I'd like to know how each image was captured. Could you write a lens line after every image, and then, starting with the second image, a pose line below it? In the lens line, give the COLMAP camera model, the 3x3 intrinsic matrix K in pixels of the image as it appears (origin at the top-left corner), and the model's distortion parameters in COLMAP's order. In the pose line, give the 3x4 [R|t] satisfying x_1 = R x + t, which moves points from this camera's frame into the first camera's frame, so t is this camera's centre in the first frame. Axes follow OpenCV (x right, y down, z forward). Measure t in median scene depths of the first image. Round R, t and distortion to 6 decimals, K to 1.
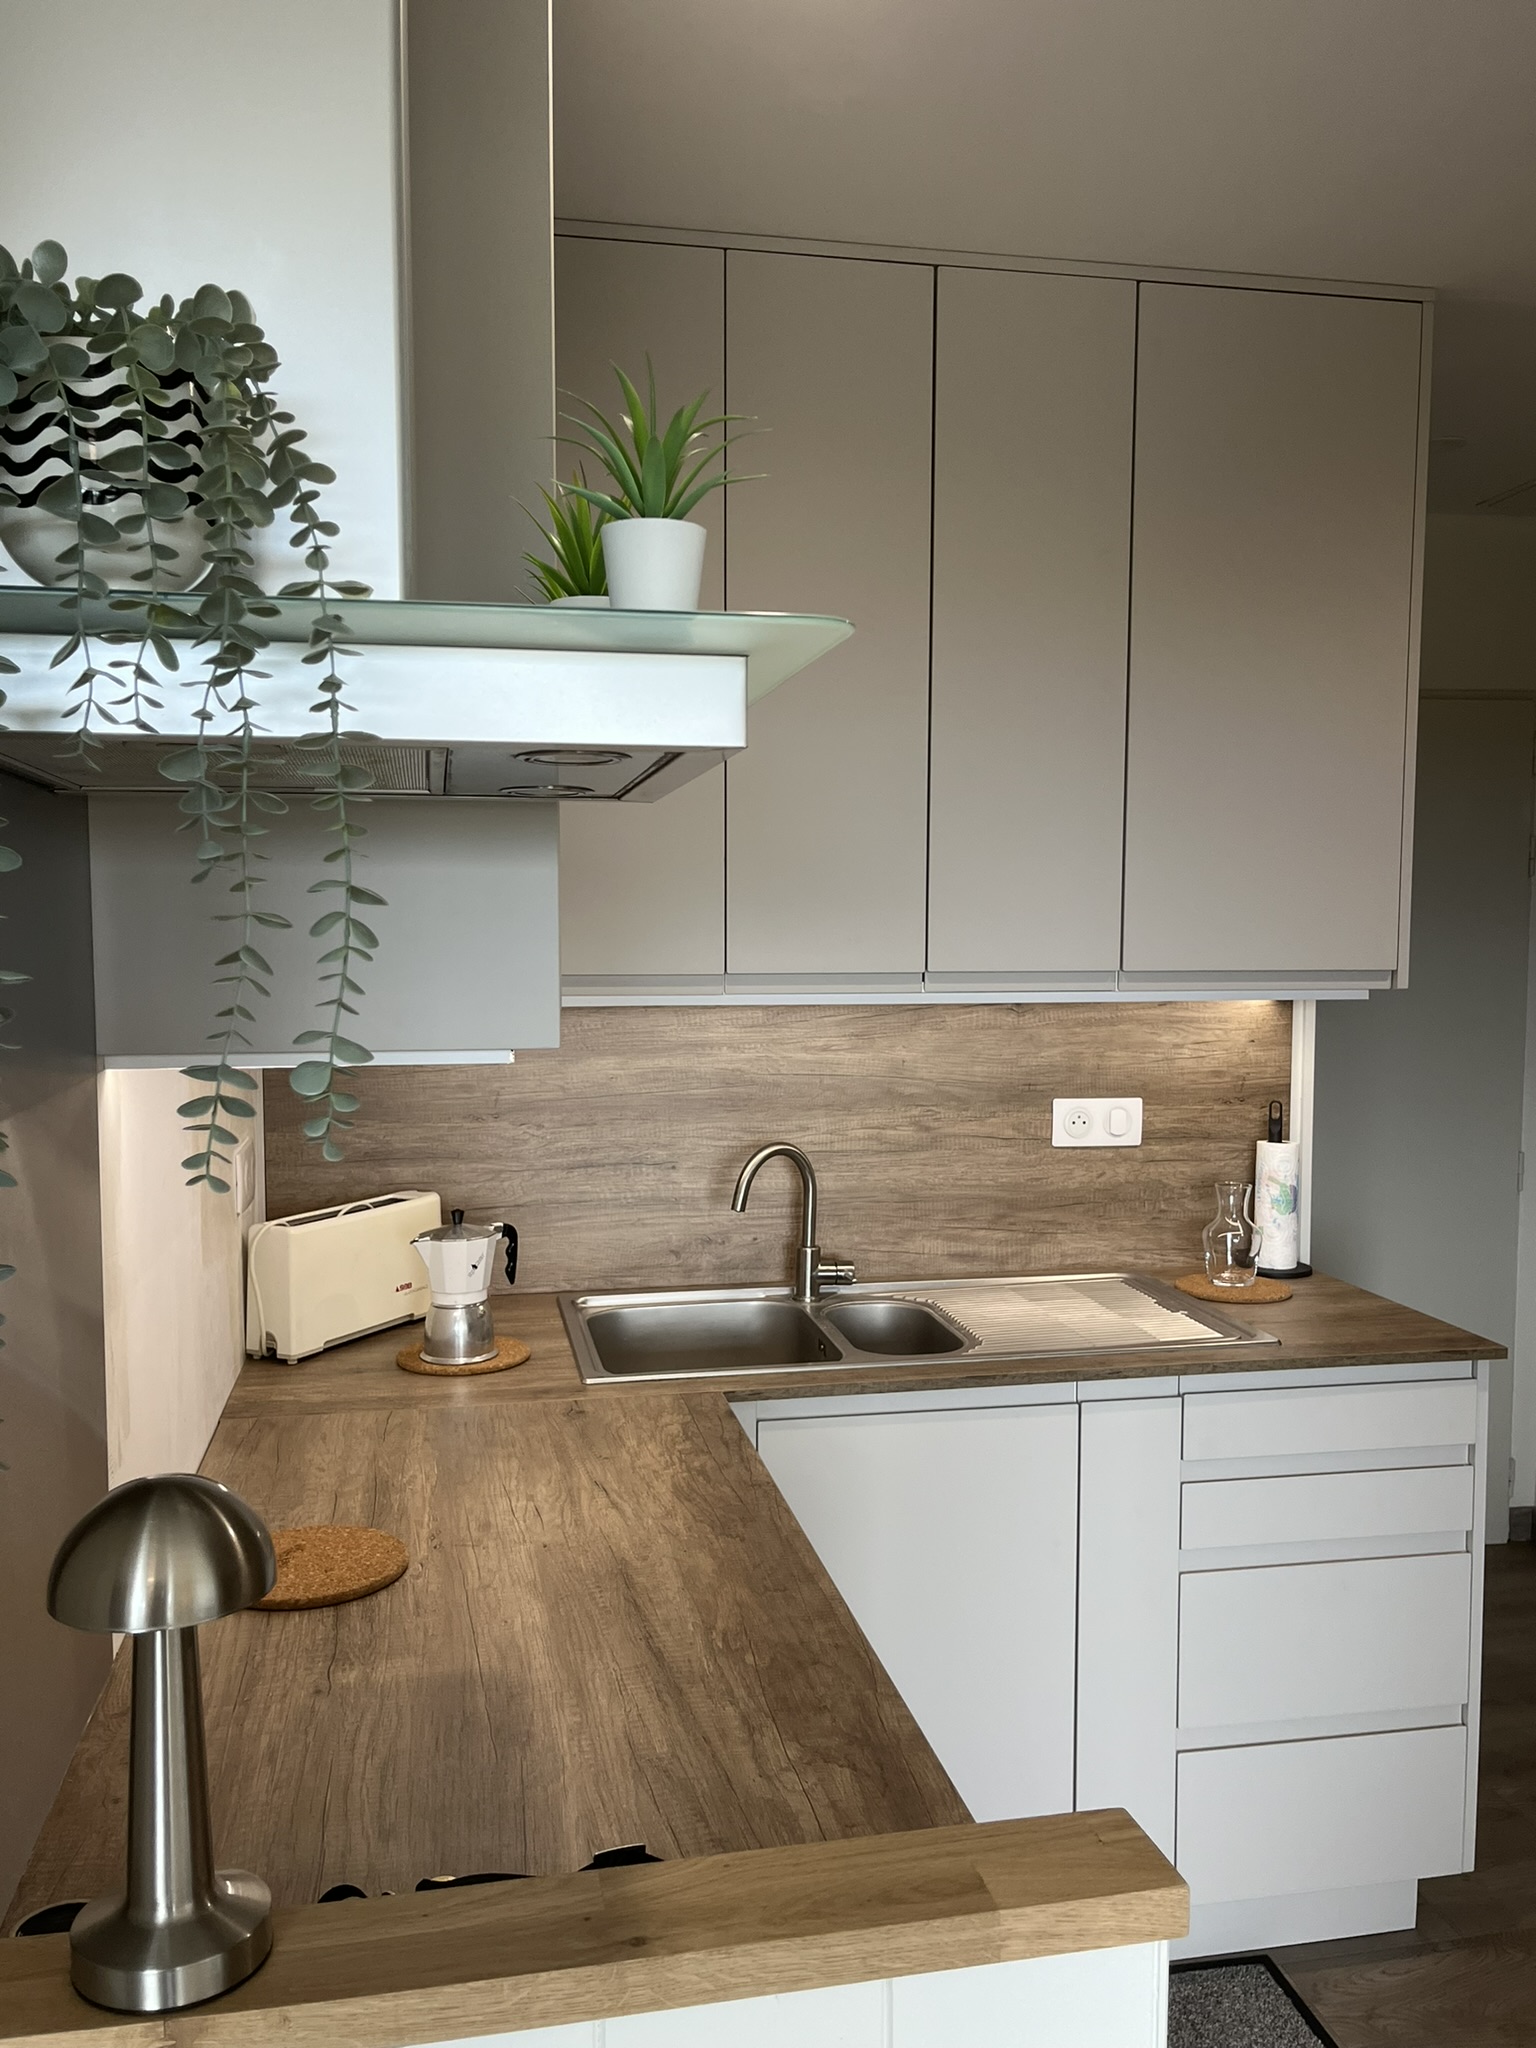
lens RADIAL K [[1649.2, 0, 768.0], [0, 1649.2, 1024.0], [0, 0, 1]] dist [0.066667, -0.113152]
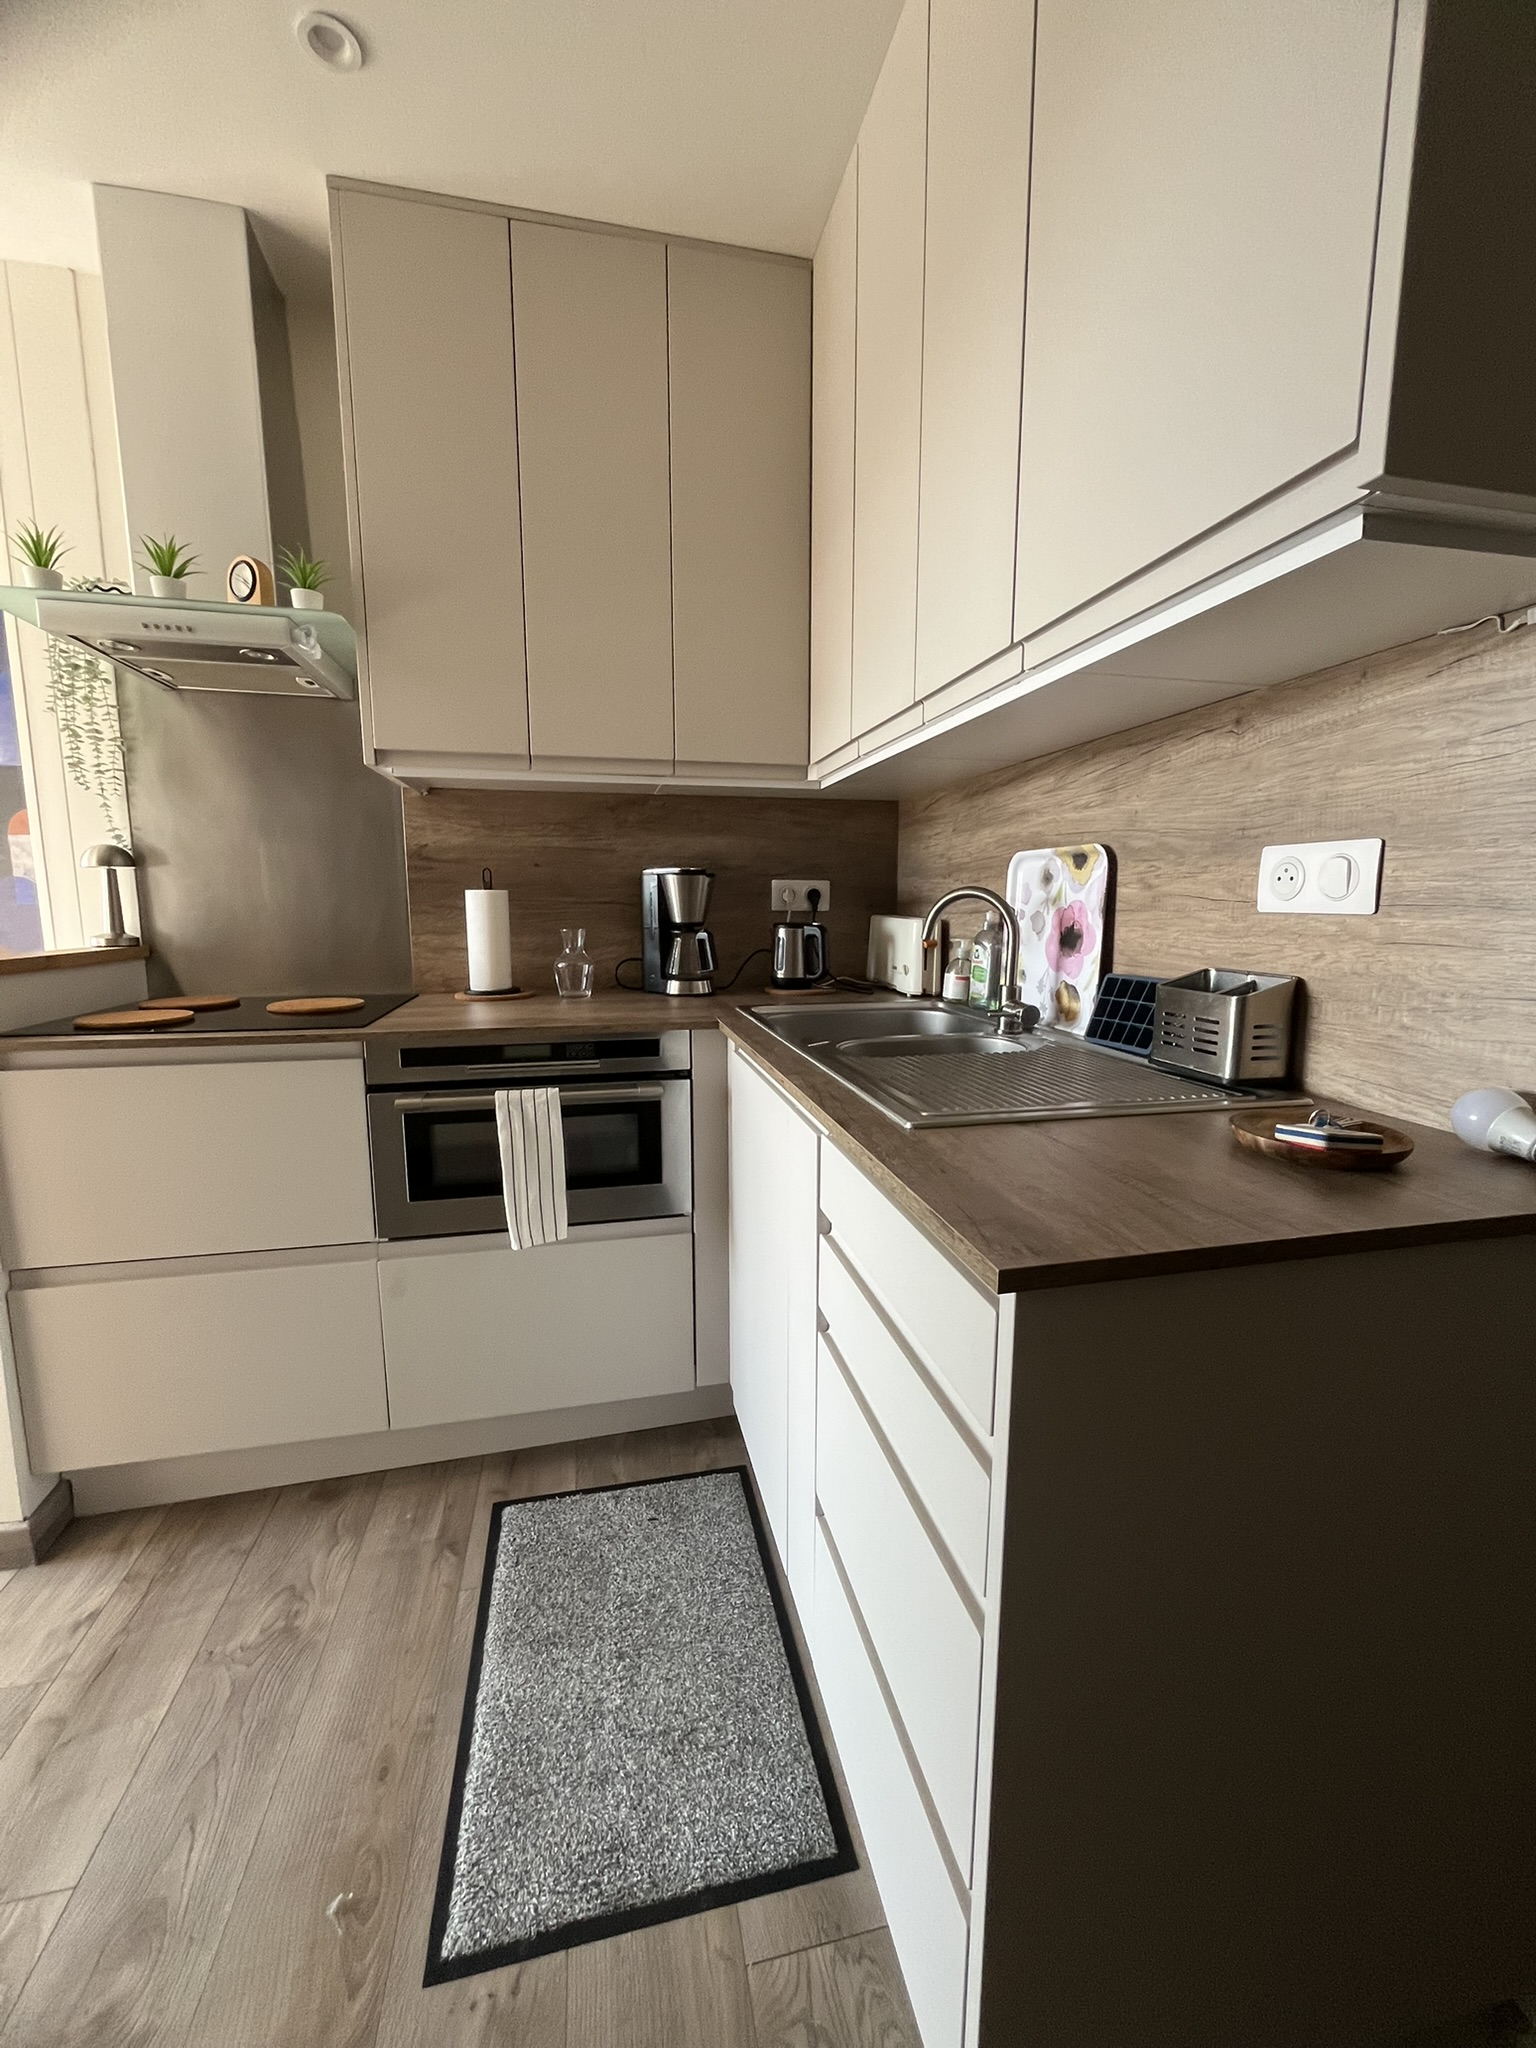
lens RADIAL K [[829.4, 0, 771.9], [0, 829.4, 1015.2], [0, 0, 1]] dist [-0.002439, 0.000022]
pose [[0.017719, 0.137508, -0.990342, 0.562314], [-0.064278, 0.988605, 0.136117, 0.086124], [0.997775, 0.061245, 0.026355, 0.798204]]
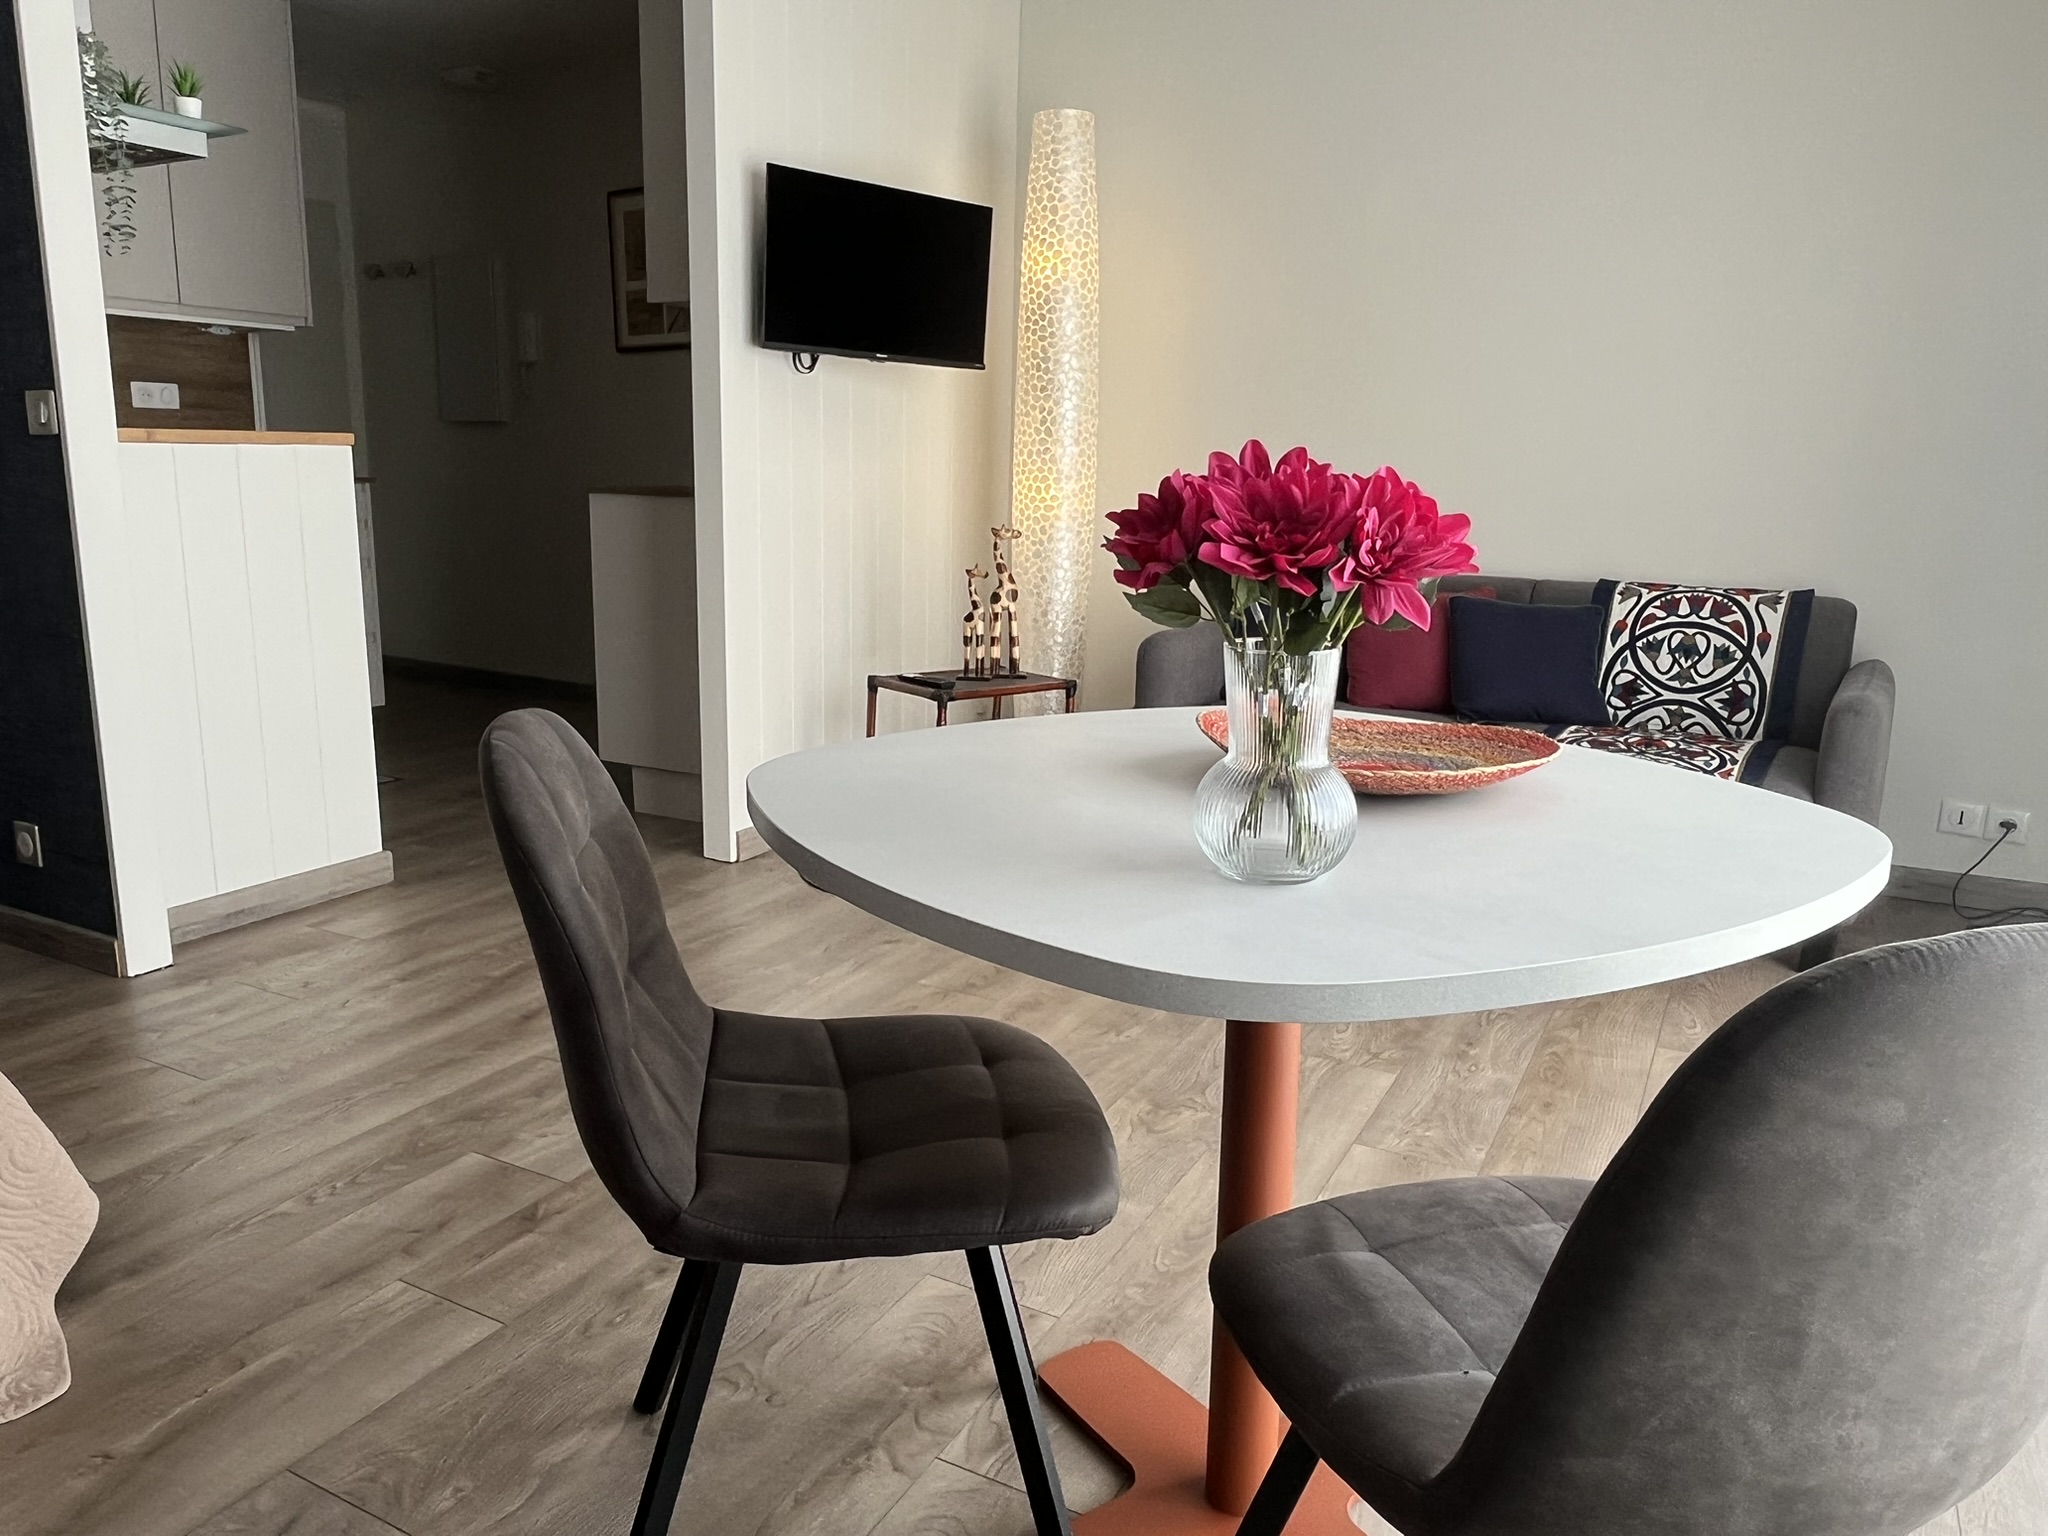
lens RADIAL K [[1462.4, 0, 1001.7], [0, 1462.4, 775.3], [0, 0, 1]] dist [-0.004474, -0.001890]
pose [[0.637328, -0.151729, 0.755507, -0.545387], [0.030460, 0.984618, 0.172046, 0.241436], [-0.769990, -0.086637, 0.632146, -0.908961]]
